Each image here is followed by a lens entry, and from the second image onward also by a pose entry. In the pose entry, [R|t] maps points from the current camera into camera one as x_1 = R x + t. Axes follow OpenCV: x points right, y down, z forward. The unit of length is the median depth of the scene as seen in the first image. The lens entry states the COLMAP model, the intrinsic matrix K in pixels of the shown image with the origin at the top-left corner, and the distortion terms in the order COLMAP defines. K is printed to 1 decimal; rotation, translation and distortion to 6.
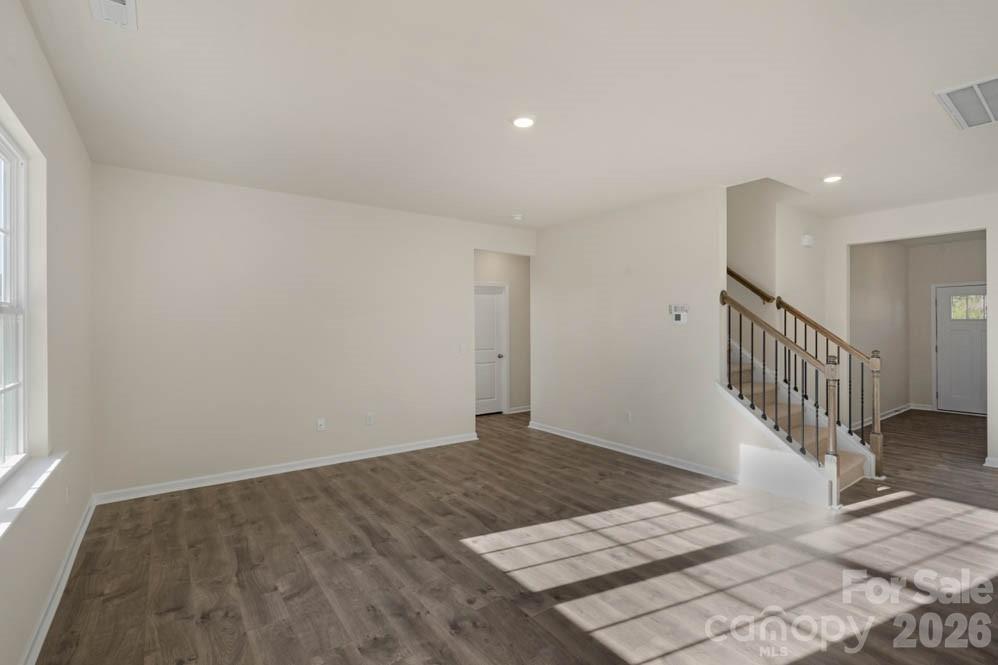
lens RADIAL K [[458.0, 0, 507.7], [0, 458.0, 328.8], [0, 0, 1]] dist [0.002324, -0.000195]
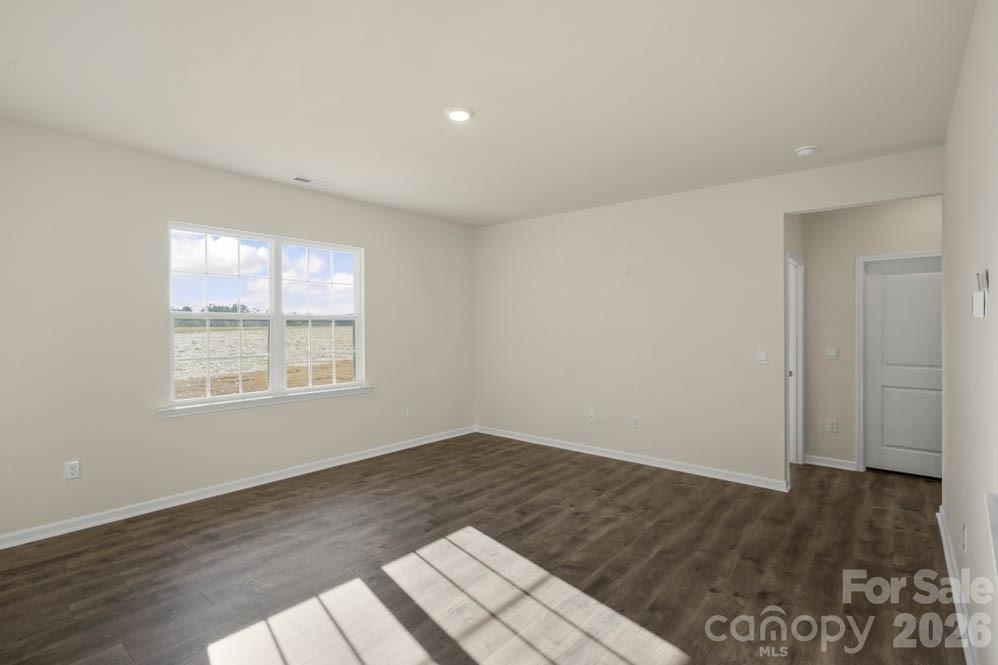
lens RADIAL K [[476.9, 0, 507.5], [0, 476.9, 330.7], [0, 0, 1]] dist [-0.000714, -0.000158]
pose [[0.238093, 0.005638, -0.971226, 0.885804], [-0.001988, 0.999984, 0.005318, -0.001462], [0.971240, 0.000665, 0.238101, 0.728214]]
